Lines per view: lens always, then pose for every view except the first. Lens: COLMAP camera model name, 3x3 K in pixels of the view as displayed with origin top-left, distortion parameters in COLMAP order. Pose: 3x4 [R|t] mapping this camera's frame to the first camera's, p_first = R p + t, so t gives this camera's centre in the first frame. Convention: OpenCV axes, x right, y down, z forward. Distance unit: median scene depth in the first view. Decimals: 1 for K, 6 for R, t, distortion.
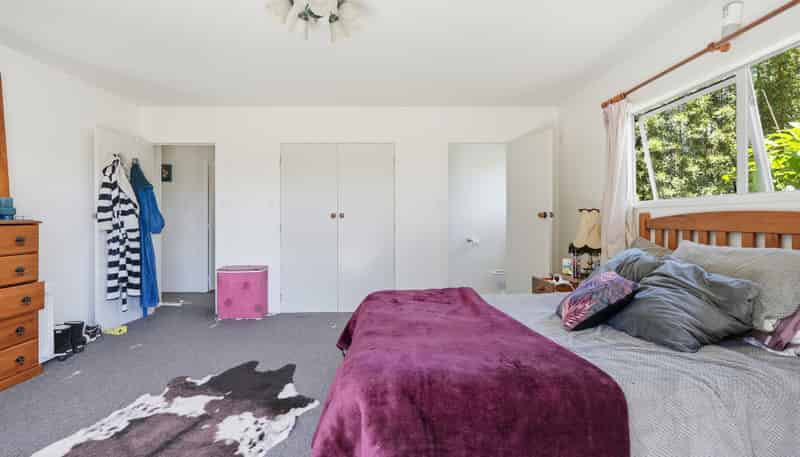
lens RADIAL K [[373.2, 0, 399.6], [0, 373.2, 224.7], [0, 0, 1]] dist [-0.016128, 0.000219]
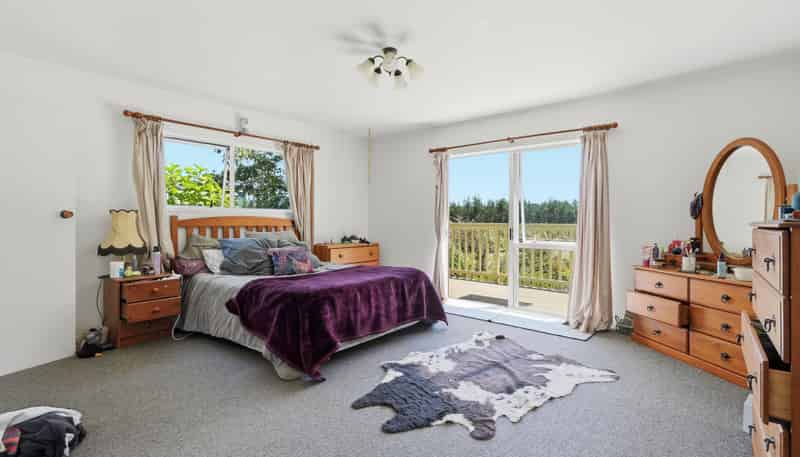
lens RADIAL K [[373.2, 0, 400.3], [0, 373.2, 226.3], [0, 0, 1]] dist [-0.016128, 0.000219]
pose [[-0.762119, -0.011197, 0.647340, -1.076411], [0.000641, 0.999837, 0.018049, -0.021133], [-0.647436, 0.014171, -0.761988, 1.898514]]
